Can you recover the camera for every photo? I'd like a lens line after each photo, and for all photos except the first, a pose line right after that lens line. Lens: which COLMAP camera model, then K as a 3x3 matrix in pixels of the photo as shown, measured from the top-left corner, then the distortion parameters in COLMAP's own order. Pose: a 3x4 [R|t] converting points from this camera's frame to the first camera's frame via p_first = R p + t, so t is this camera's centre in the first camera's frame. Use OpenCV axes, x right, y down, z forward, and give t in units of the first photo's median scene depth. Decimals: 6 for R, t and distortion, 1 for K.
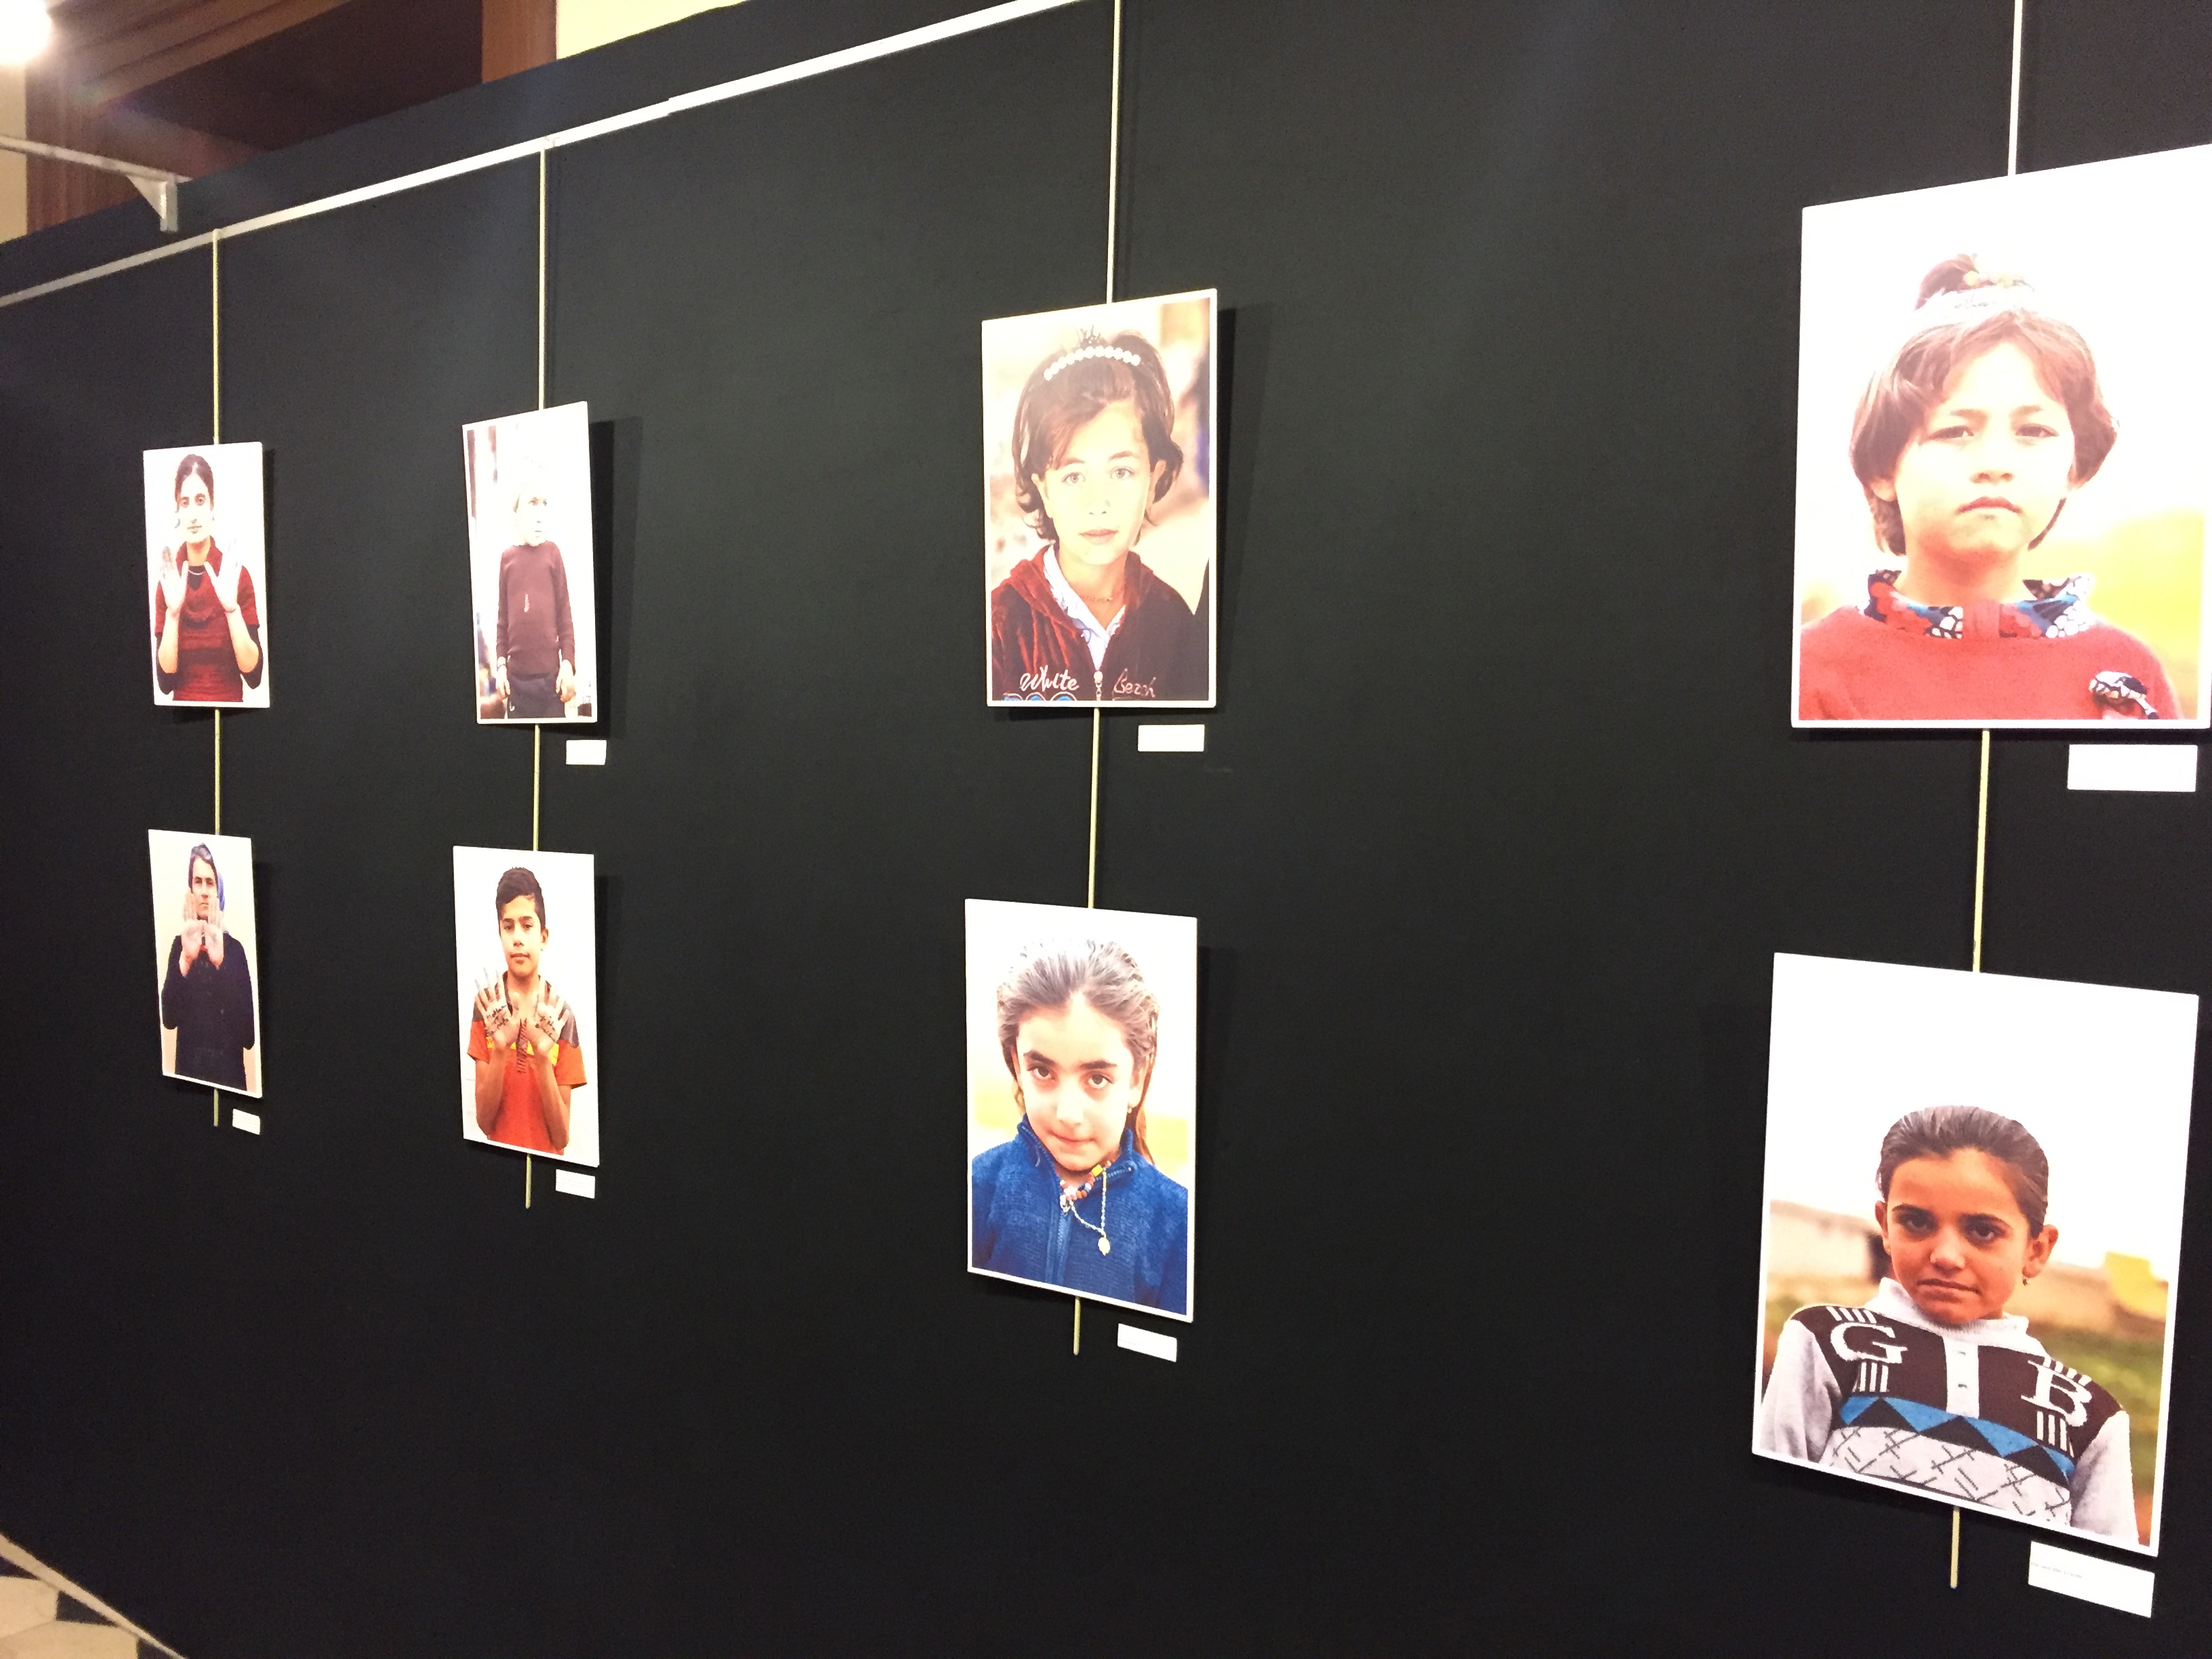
lens RADIAL K [[1887.3, 0, 1113.7], [0, 1887.3, 826.9], [0, 0, 1]] dist [0.081798, -0.092995]
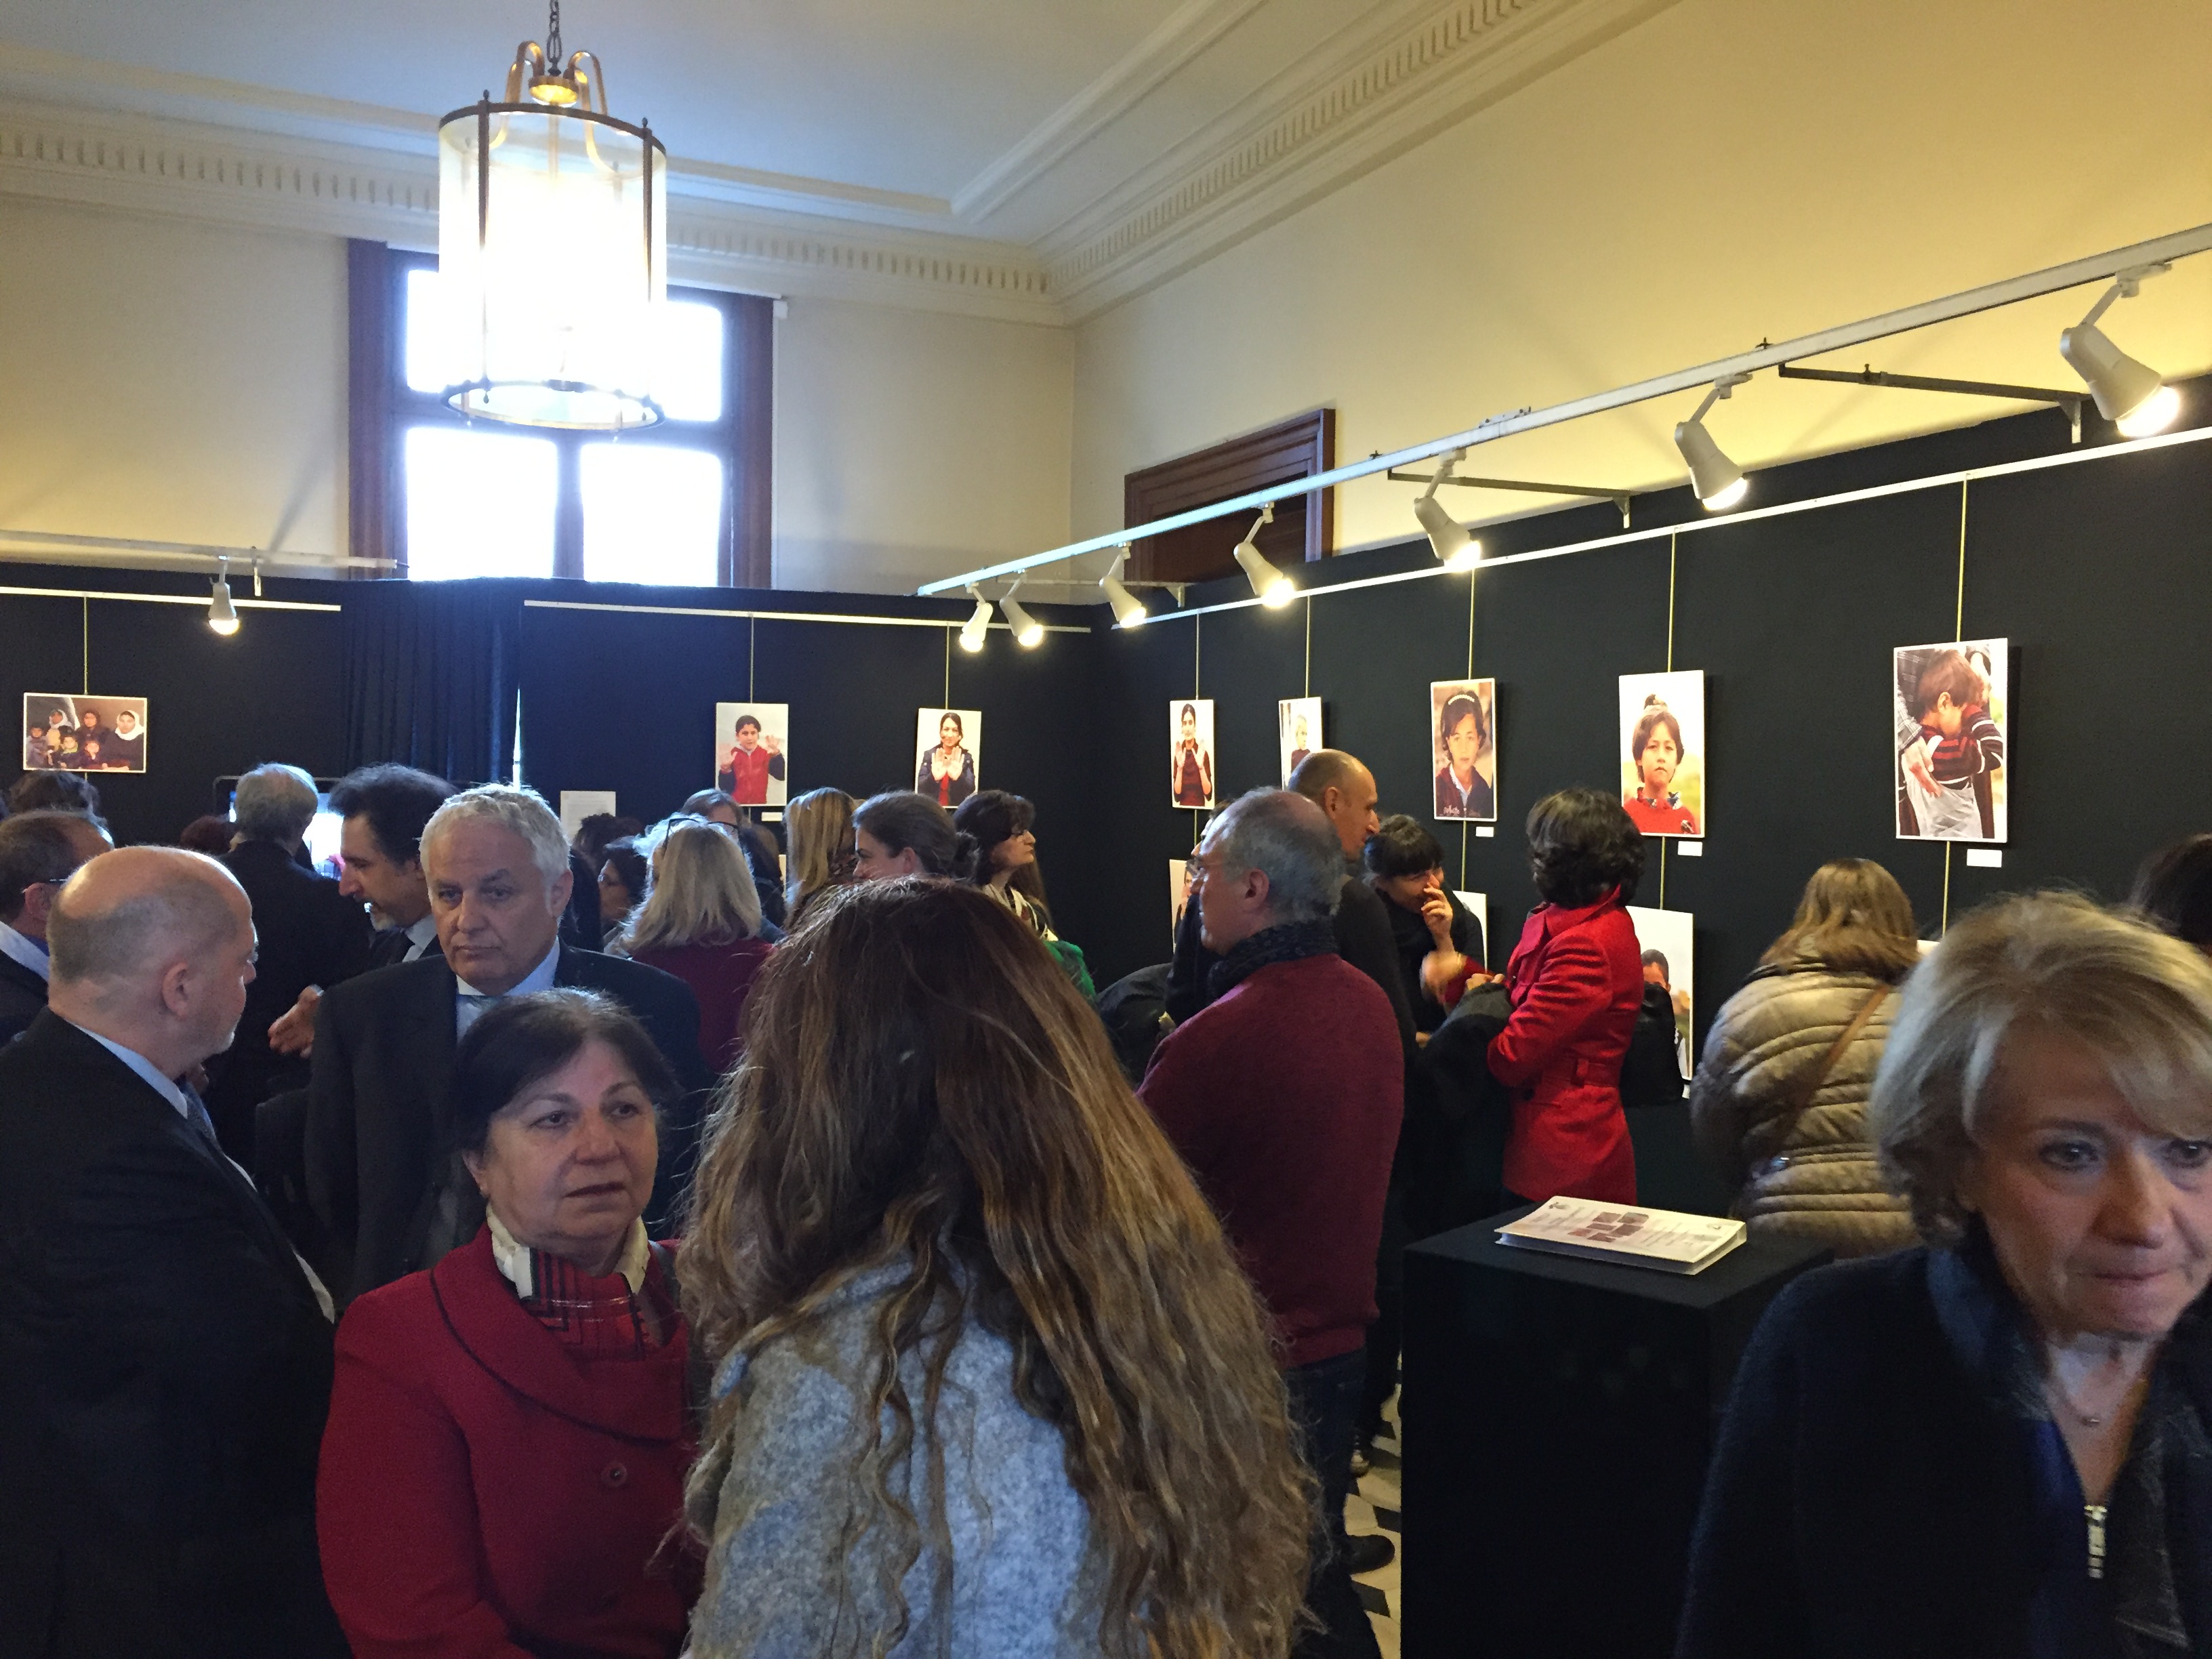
lens RADIAL K [[1893.8, 0, 1113.0], [0, 1893.8, 821.5], [0, 0, 1]] dist [0.086054, -0.098702]
pose [[0.877189, 0.001337, -0.480144, 0.883265], [-0.011156, 0.999783, -0.017597, -0.005911], [0.480016, 0.020792, 0.877013, -1.720575]]
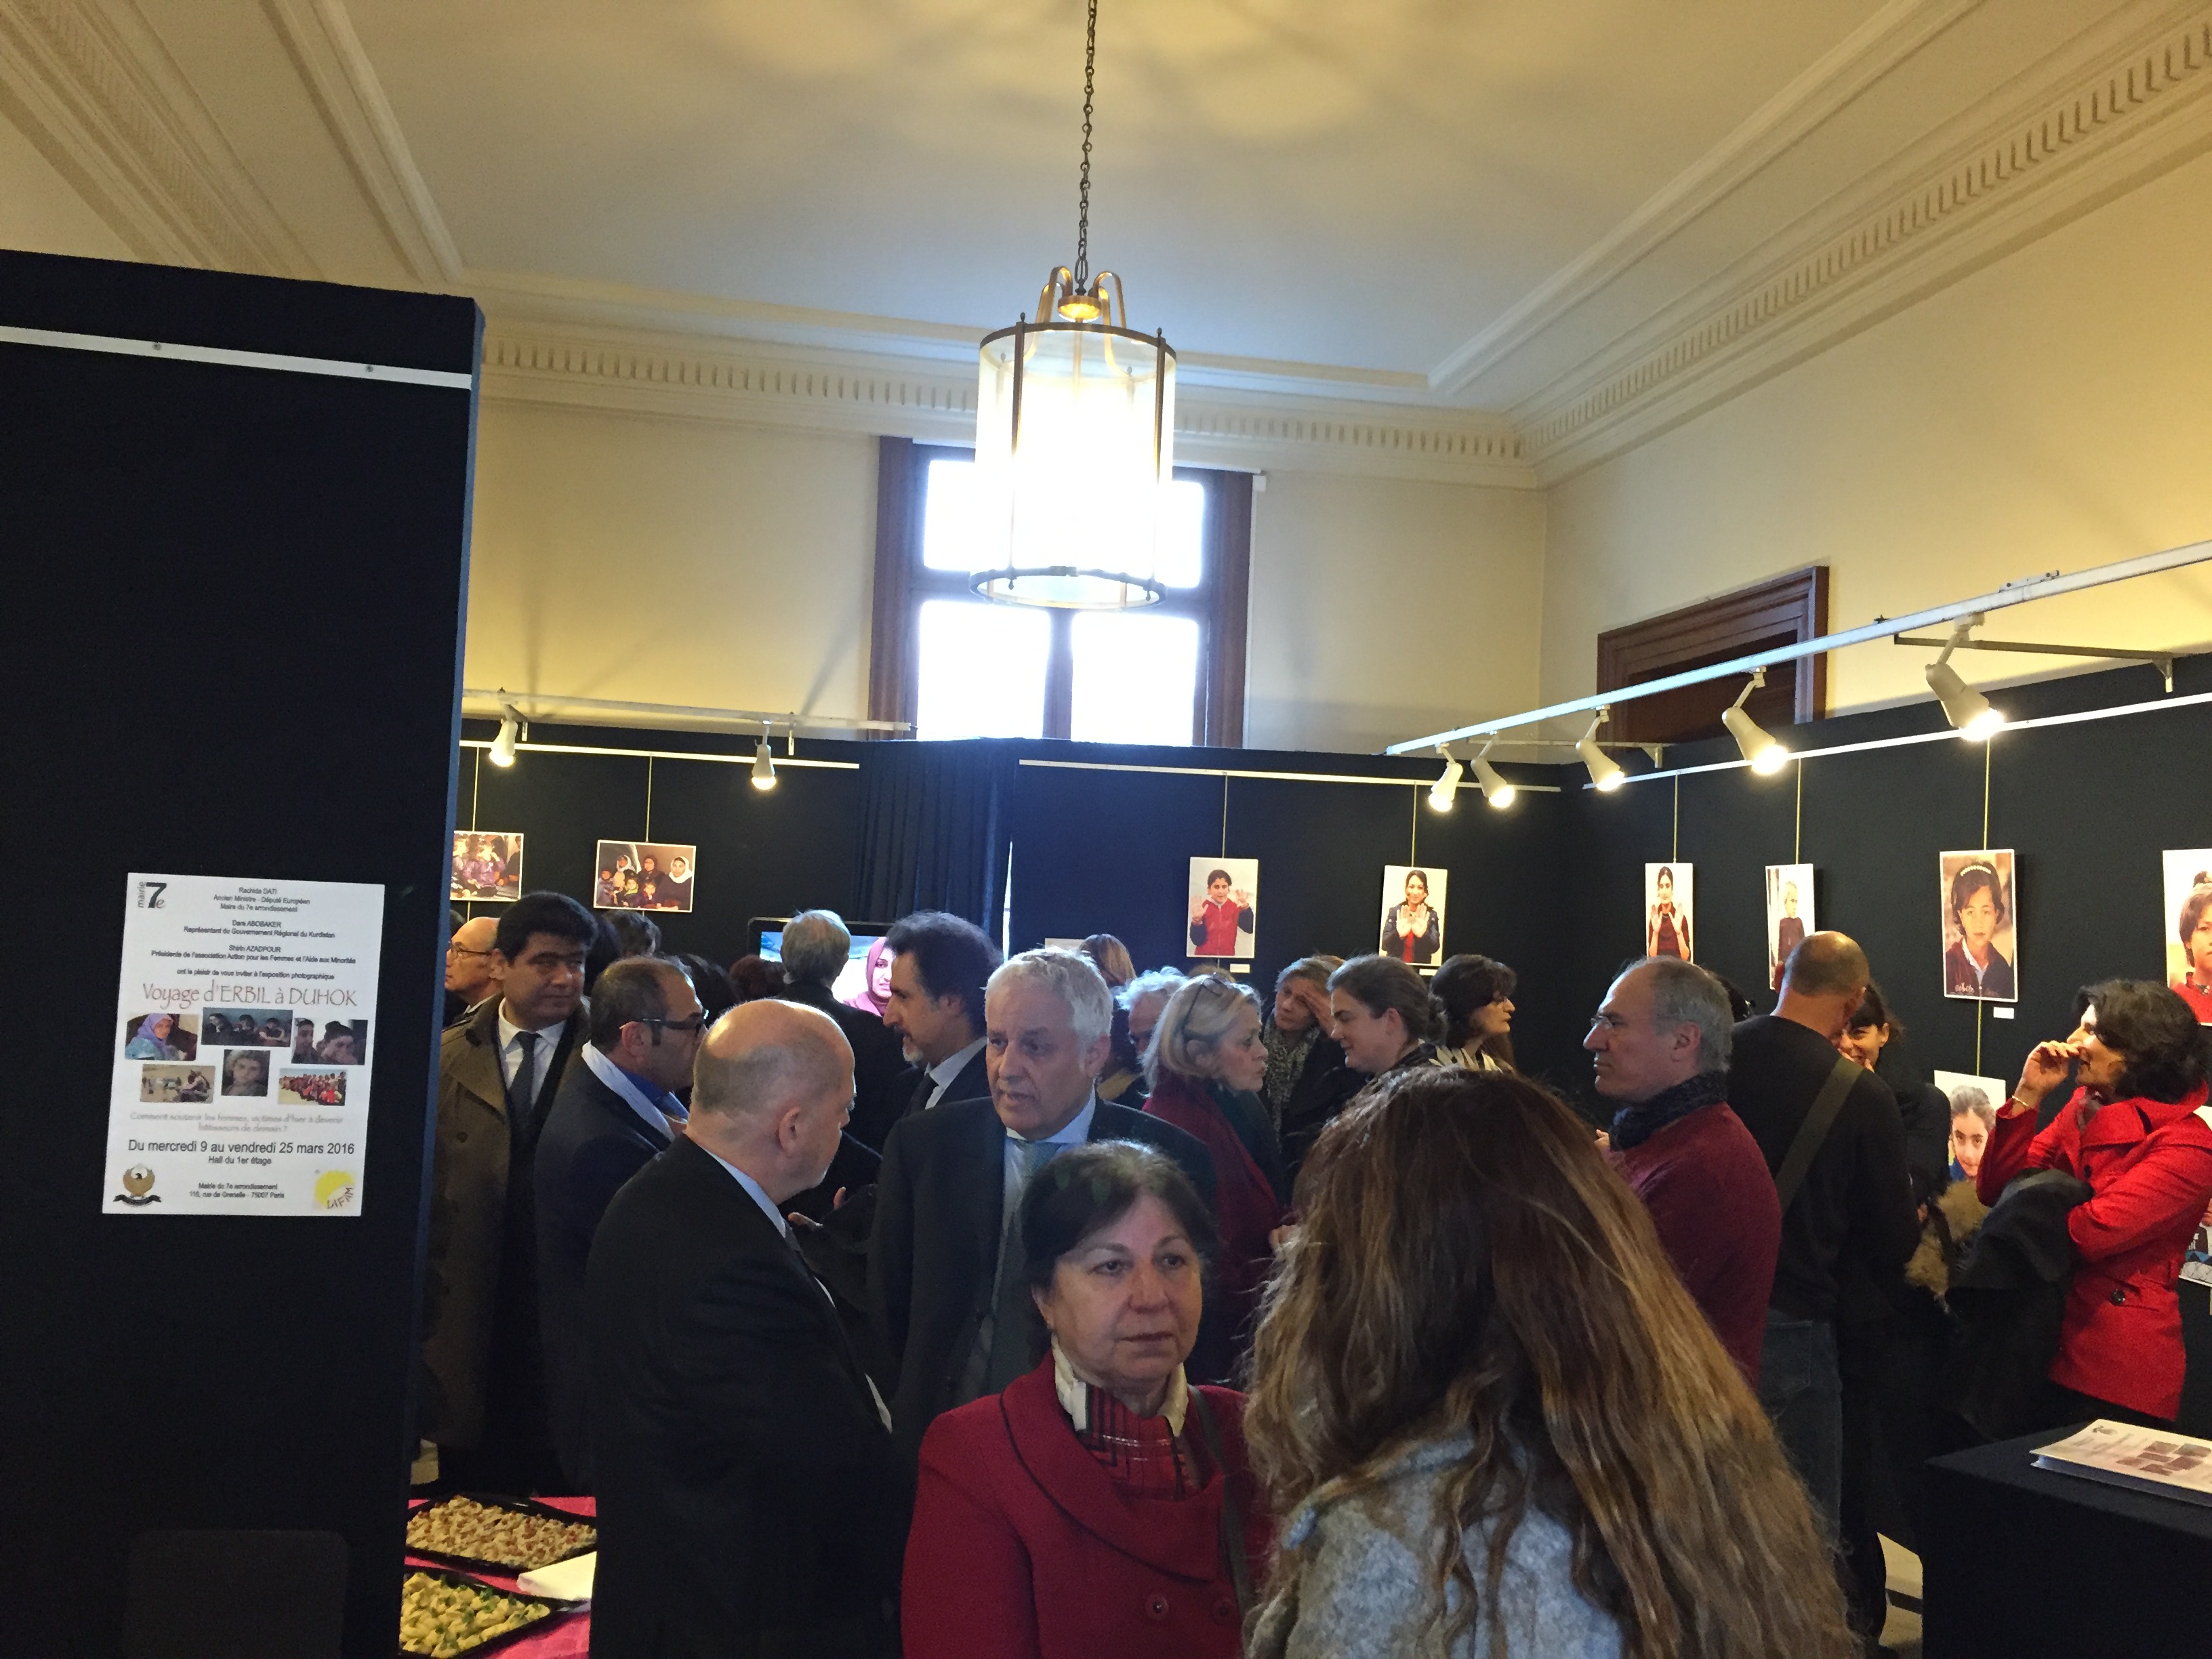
lens RADIAL K [[1887.3, 0, 1113.7], [0, 1887.3, 826.9], [0, 0, 1]] dist [0.081798, -0.092995]
pose [[0.741679, -0.024059, -0.670323, 0.882911], [-0.045491, 0.995251, -0.086054, -0.018329], [0.669211, 0.094318, 0.737062, -1.786258]]
